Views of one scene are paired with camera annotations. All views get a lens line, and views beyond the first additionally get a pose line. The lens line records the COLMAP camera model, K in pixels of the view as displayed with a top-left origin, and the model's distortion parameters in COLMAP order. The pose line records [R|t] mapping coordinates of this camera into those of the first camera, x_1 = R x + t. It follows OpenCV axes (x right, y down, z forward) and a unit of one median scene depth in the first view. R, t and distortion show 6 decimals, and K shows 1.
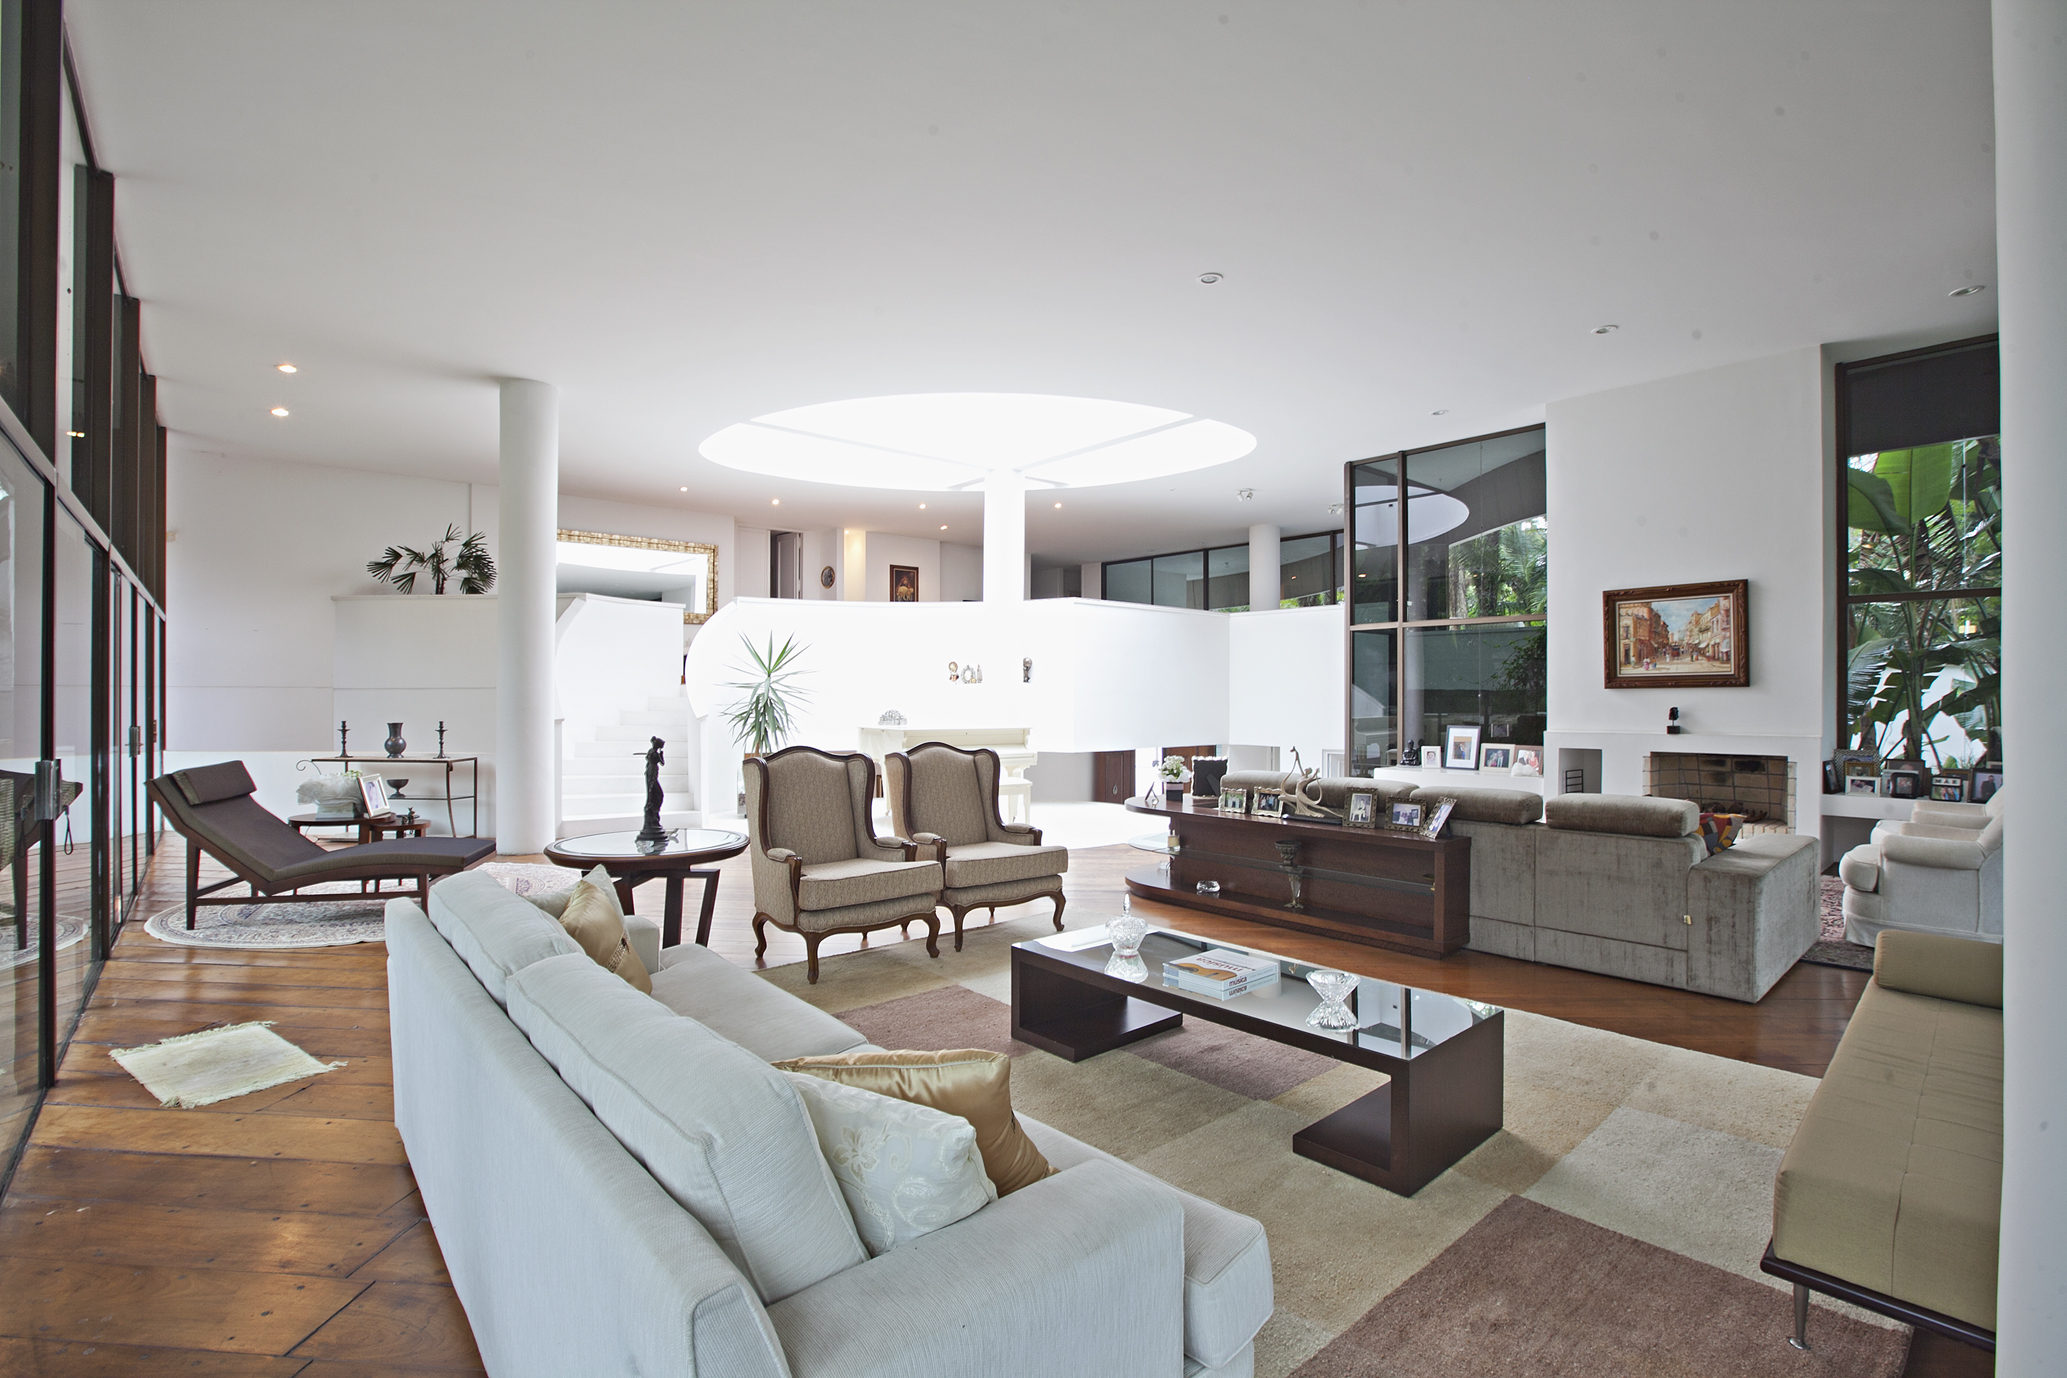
lens RADIAL K [[952.3, 0, 1020.7], [0, 952.3, 691.2], [0, 0, 1]] dist [-0.041615, 0.008103]
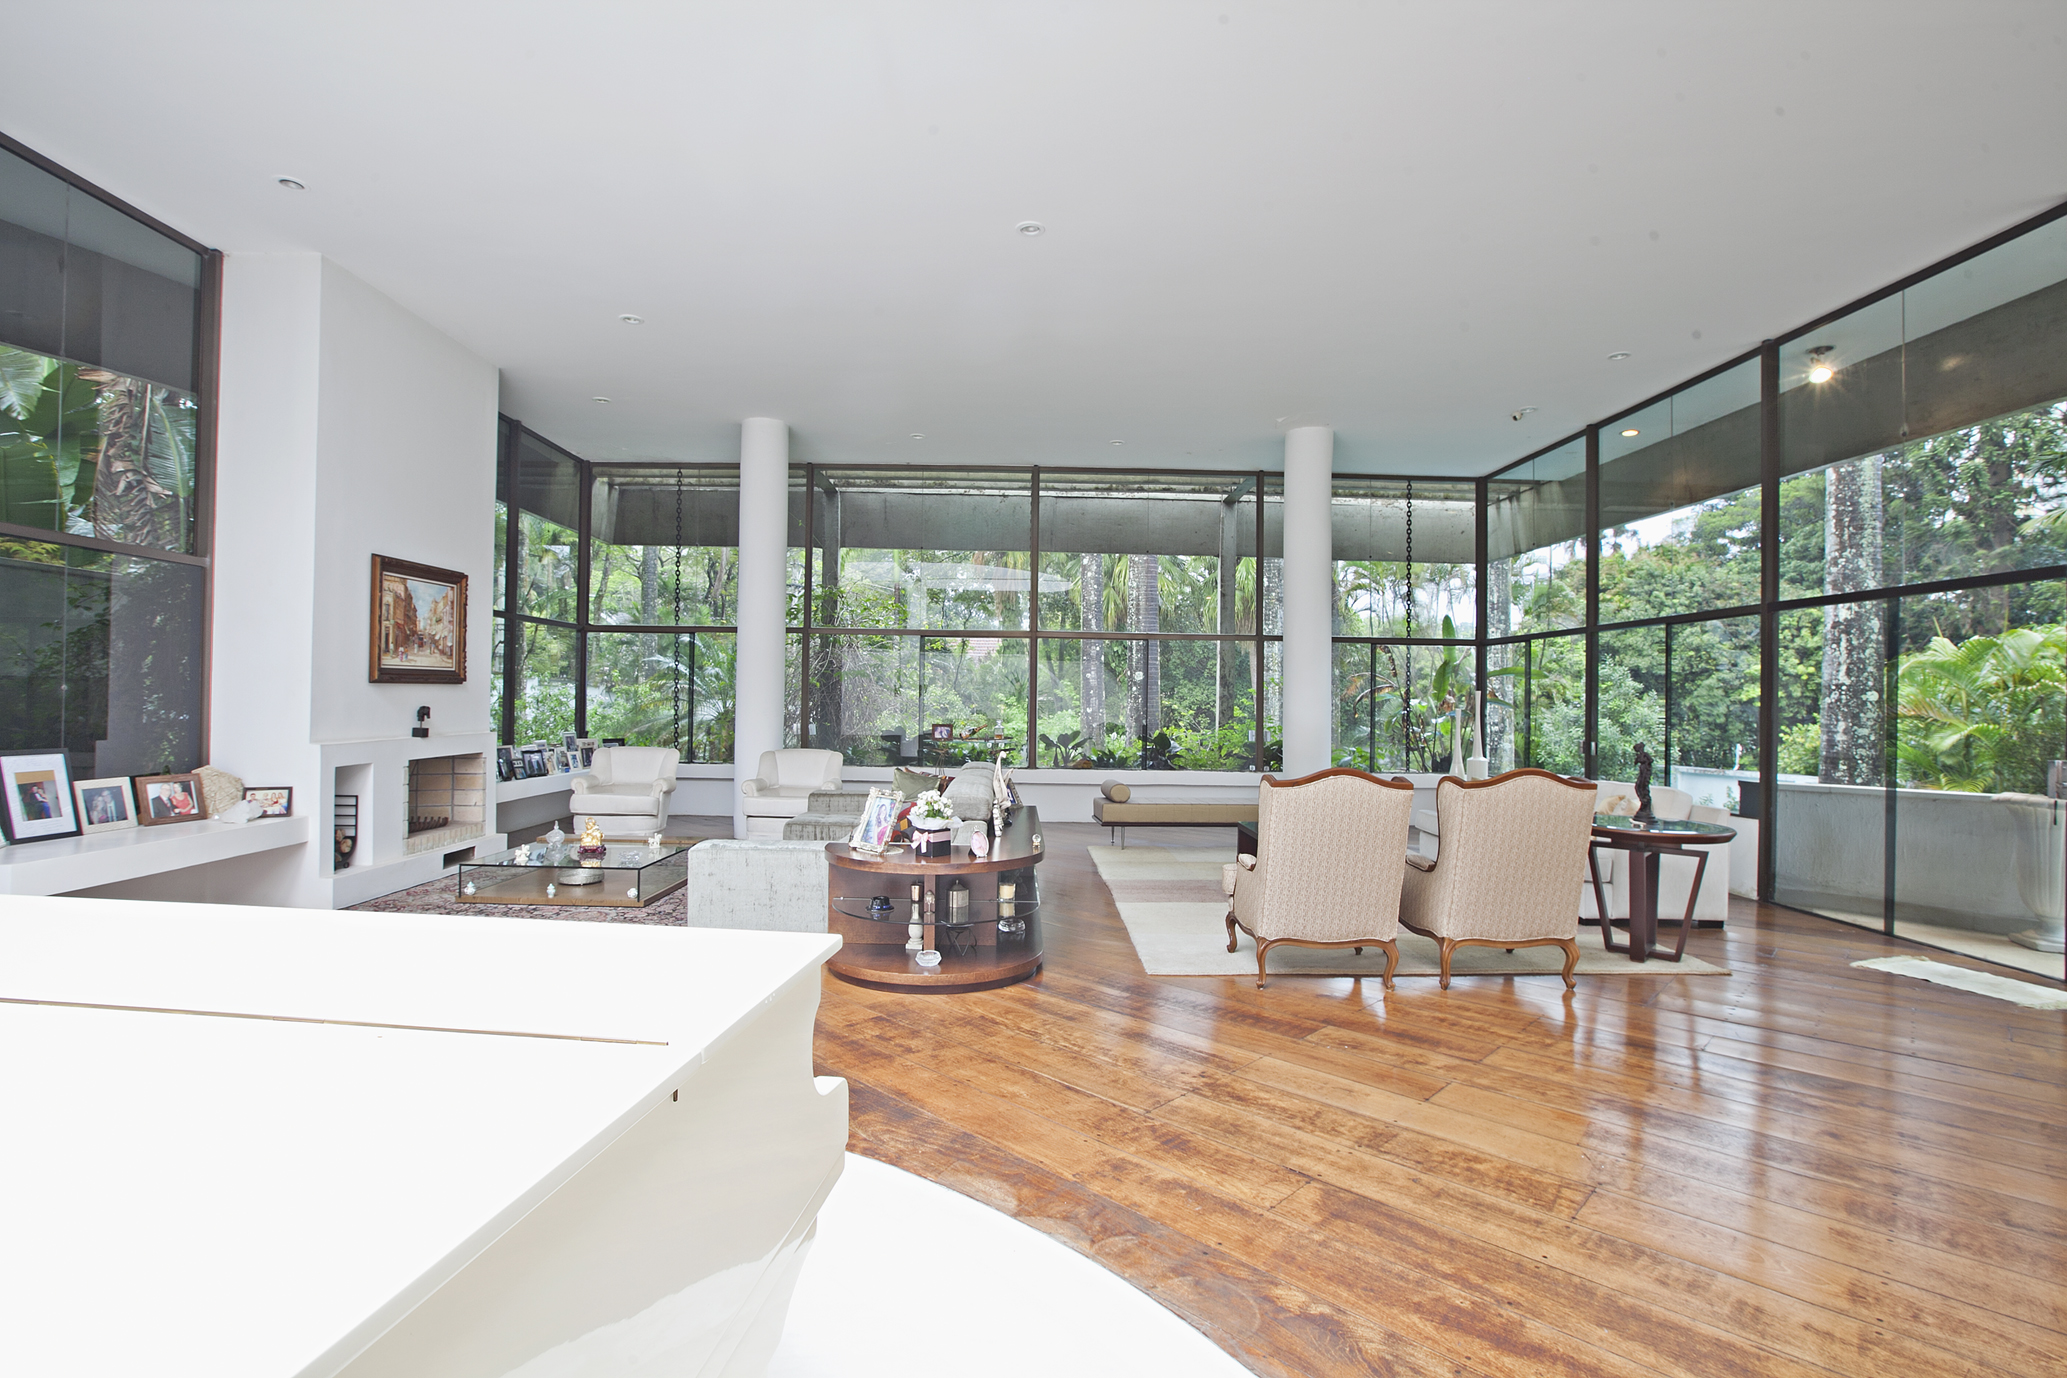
lens RADIAL K [[952.3, 0, 1024.3], [0, 952.3, 698.0], [0, 0, 1]] dist [-0.041615, 0.008103]
pose [[-0.770476, -0.010193, 0.637388, -0.250809], [-0.018161, 0.999817, -0.005963, 0.004312], [-0.637210, -0.016170, -0.770520, 1.173160]]
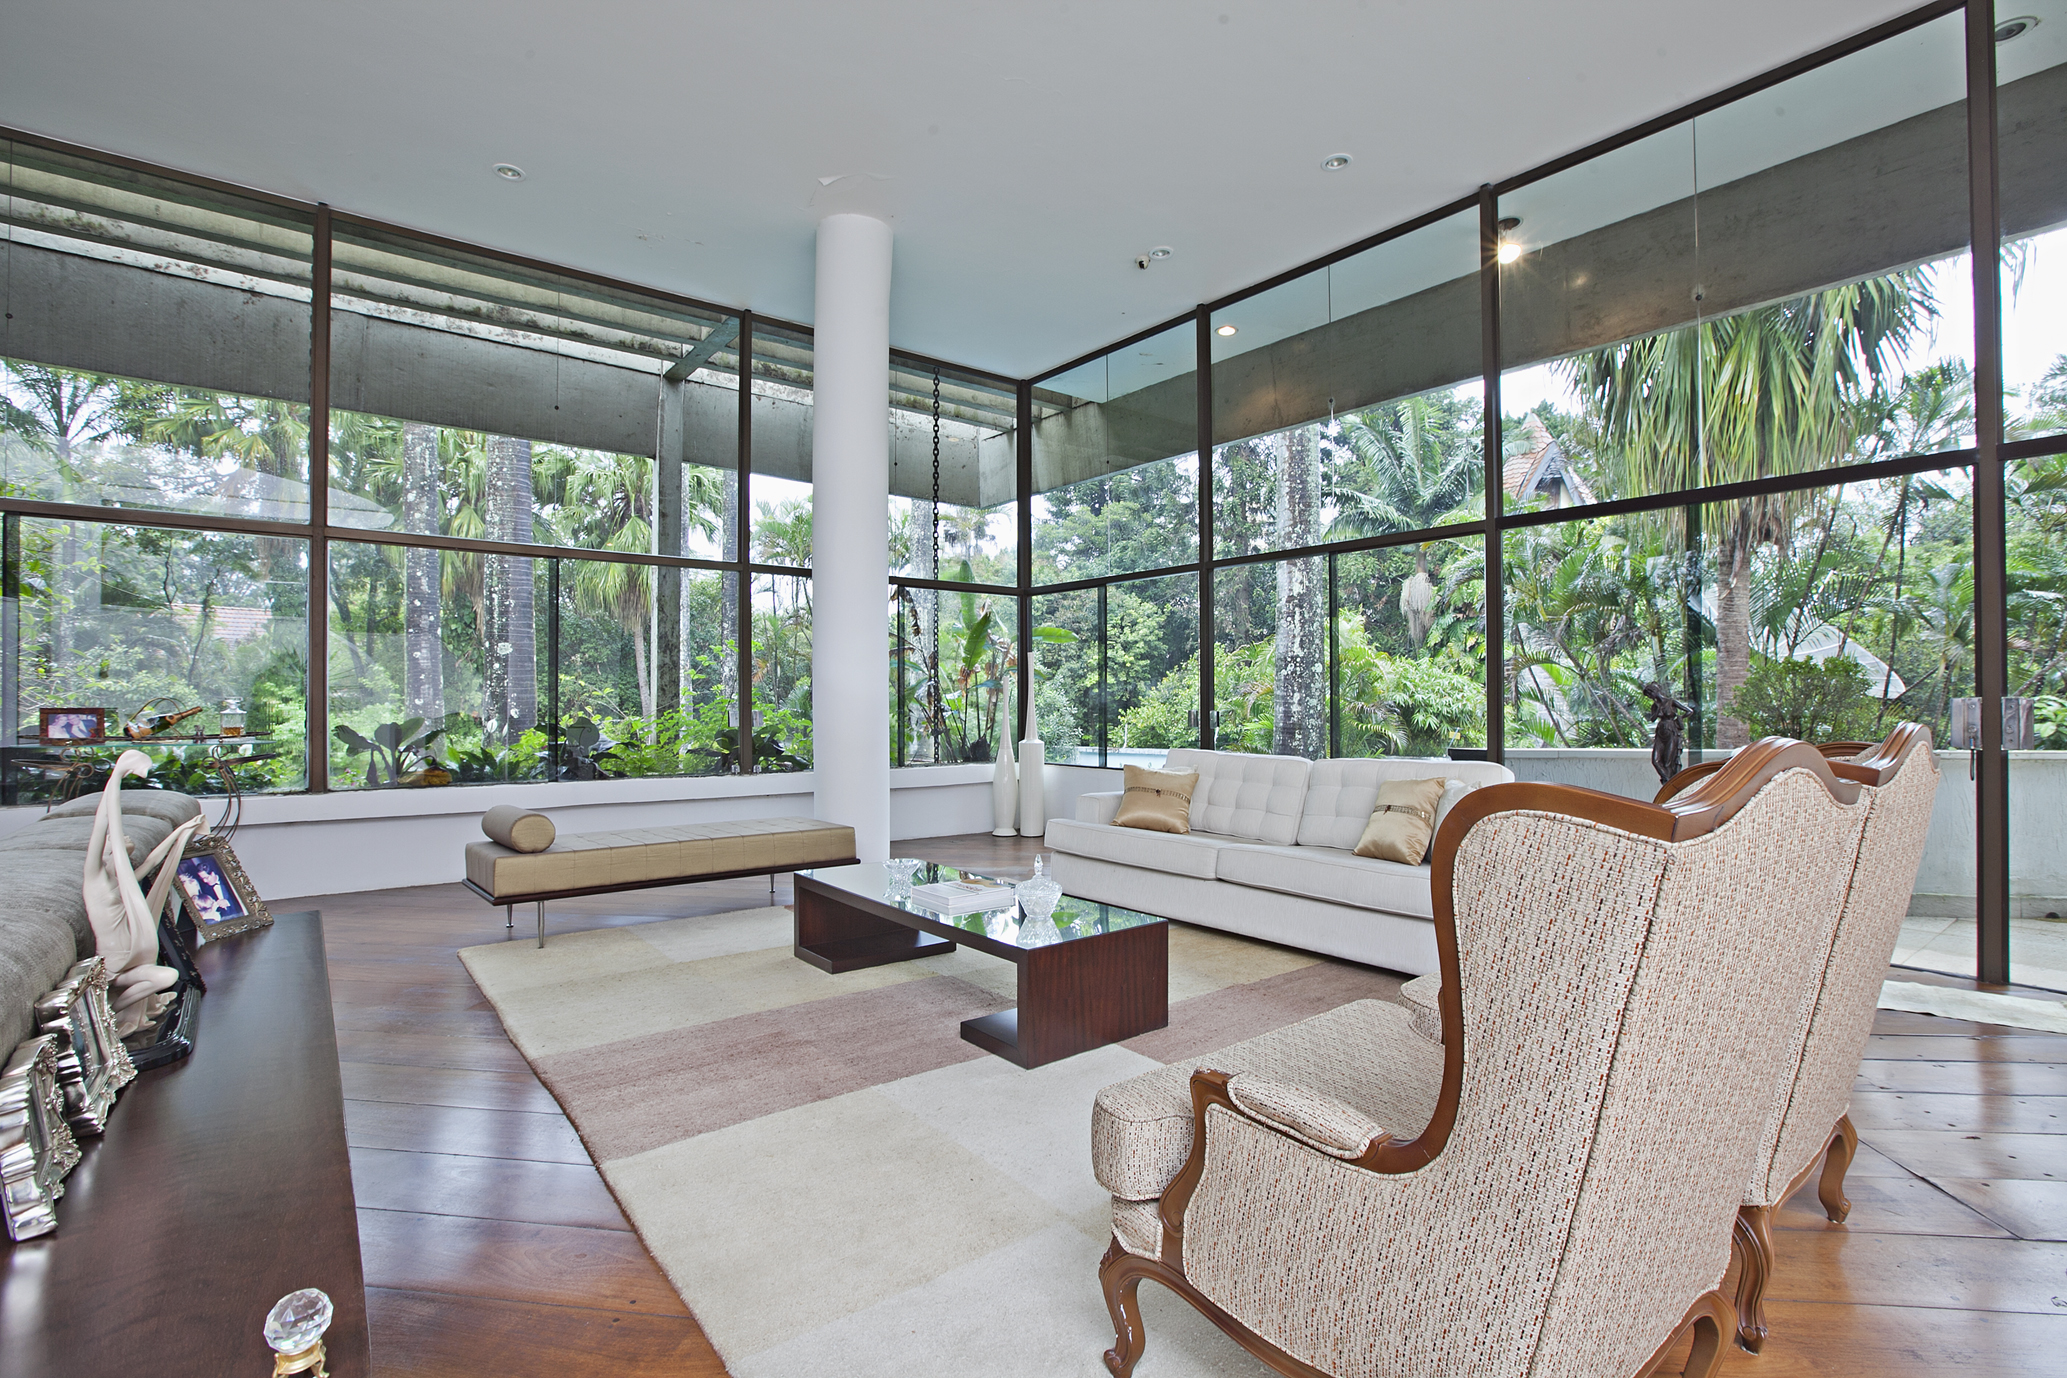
lens RADIAL K [[952.3, 0, 1037.5], [0, 952.3, 700.3], [0, 0, 1]] dist [-0.041615, 0.008103]
pose [[-0.999517, -0.000664, 0.031079, 0.040557], [-0.000864, 0.999979, -0.006408, 0.030936], [-0.031074, -0.006431, -0.999496, 0.804909]]
